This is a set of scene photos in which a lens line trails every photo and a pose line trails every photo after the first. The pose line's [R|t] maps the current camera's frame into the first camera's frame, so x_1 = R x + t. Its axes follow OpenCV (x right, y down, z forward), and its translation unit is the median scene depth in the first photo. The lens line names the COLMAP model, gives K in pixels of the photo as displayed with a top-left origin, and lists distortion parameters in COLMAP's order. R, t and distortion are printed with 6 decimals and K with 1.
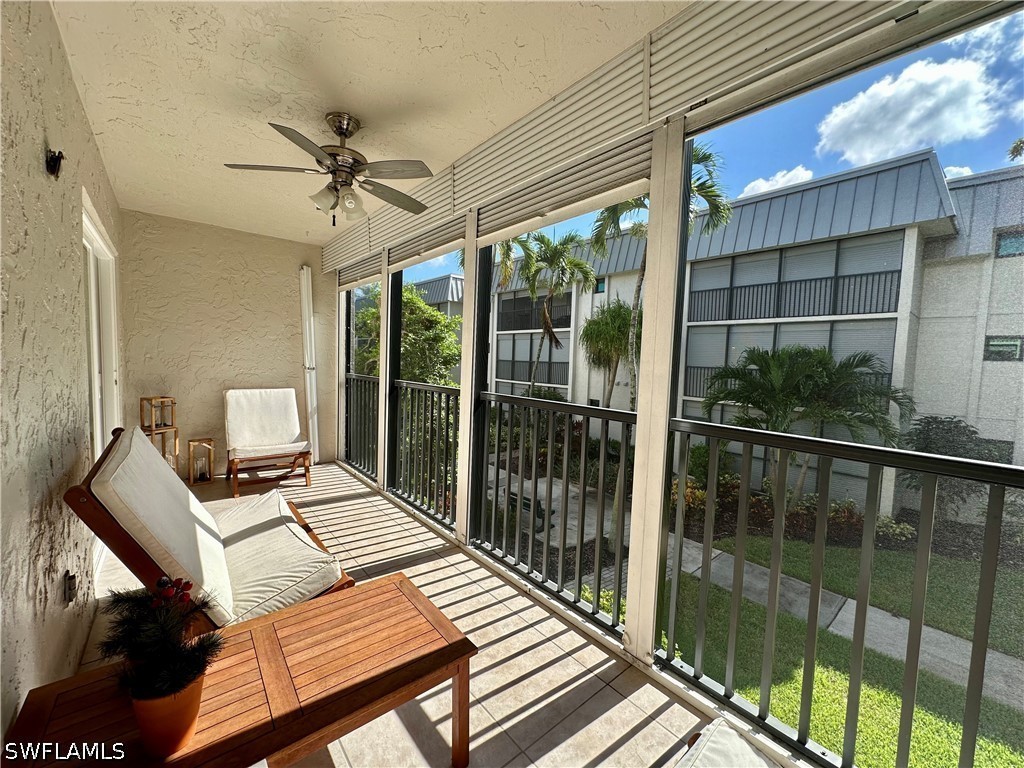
lens RADIAL K [[410.6, 0, 516.4], [0, 410.6, 385.3], [0, 0, 1]] dist [0.000230, 0.000203]
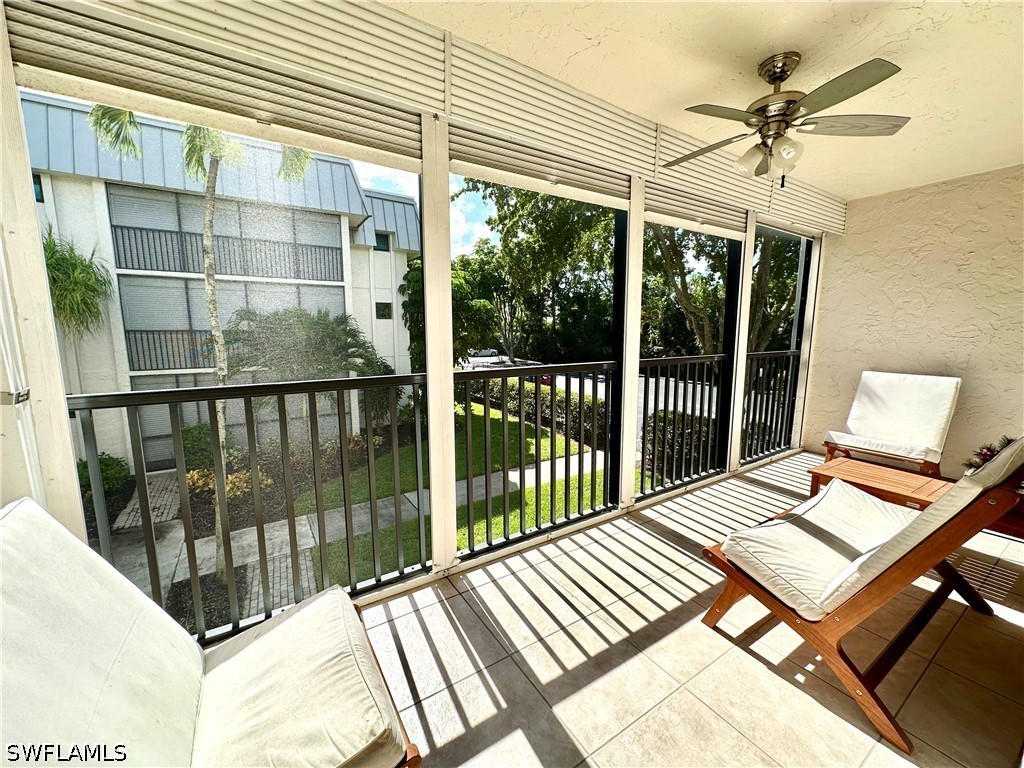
lens RADIAL K [[410.7, 0, 512.0], [0, 410.7, 384.0], [0, 0, 1]] dist [-0.016399, 0.000020]
pose [[0.131777, -0.165503, 0.977366, -0.313659], [0.066400, 0.985223, 0.157881, -0.029042], [-0.989053, 0.044092, 0.140819, 0.314453]]
